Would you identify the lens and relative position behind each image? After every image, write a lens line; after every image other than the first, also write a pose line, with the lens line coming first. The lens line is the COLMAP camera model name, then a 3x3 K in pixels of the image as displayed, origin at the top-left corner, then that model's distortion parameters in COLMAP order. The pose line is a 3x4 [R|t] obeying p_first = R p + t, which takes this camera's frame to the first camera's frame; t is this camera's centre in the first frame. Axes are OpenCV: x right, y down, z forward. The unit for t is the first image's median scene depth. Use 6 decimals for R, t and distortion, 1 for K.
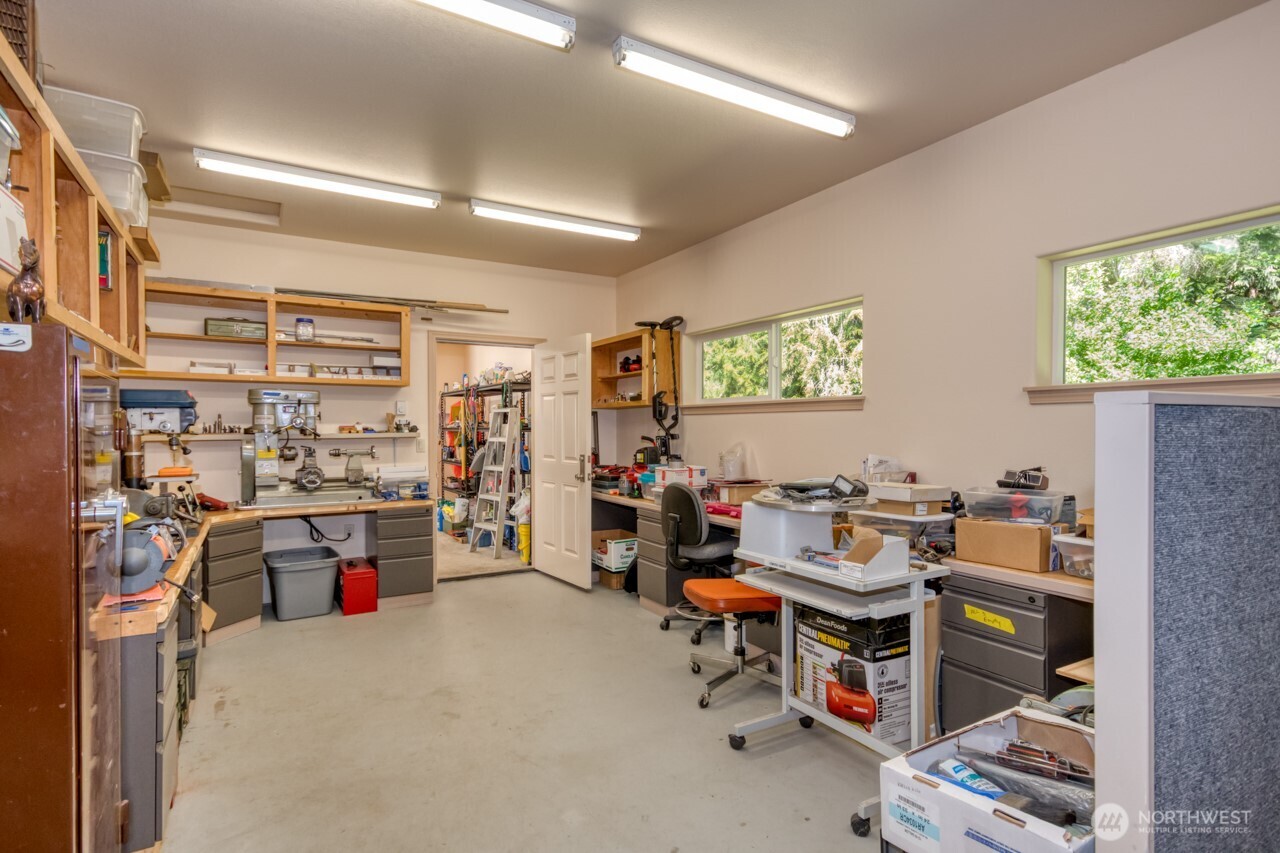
lens RADIAL K [[639.3, 0, 634.3], [0, 639.3, 430.4], [0, 0, 1]] dist [0.009010, 0.001566]
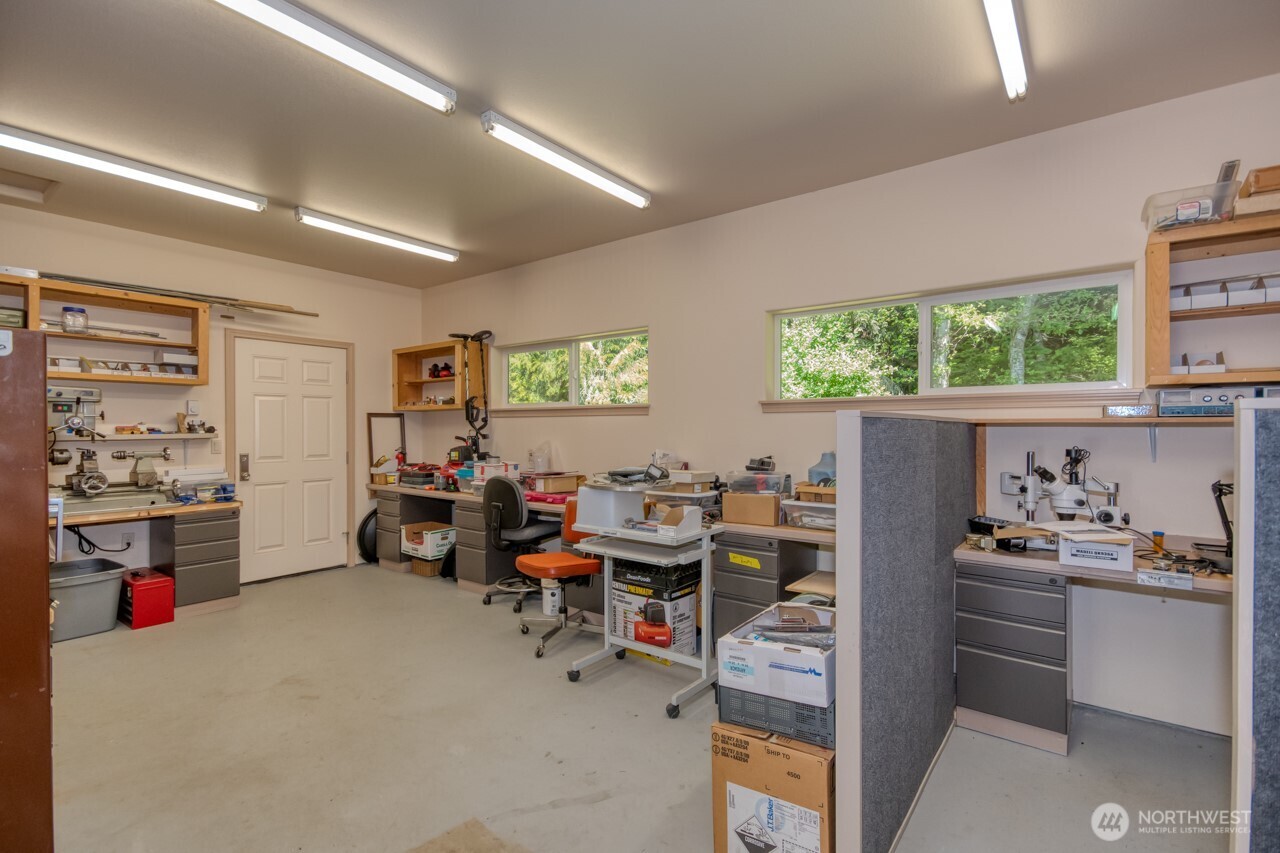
lens RADIAL K [[584.8, 0, 642.8], [0, 584.8, 425.7], [0, 0, 1]] dist [0.001178, 0.000018]
pose [[0.922173, 0.003220, 0.386764, -0.105389], [0.000368, 0.999958, -0.009203, 0.000183], [-0.386777, 0.008629, 0.922133, -0.082115]]
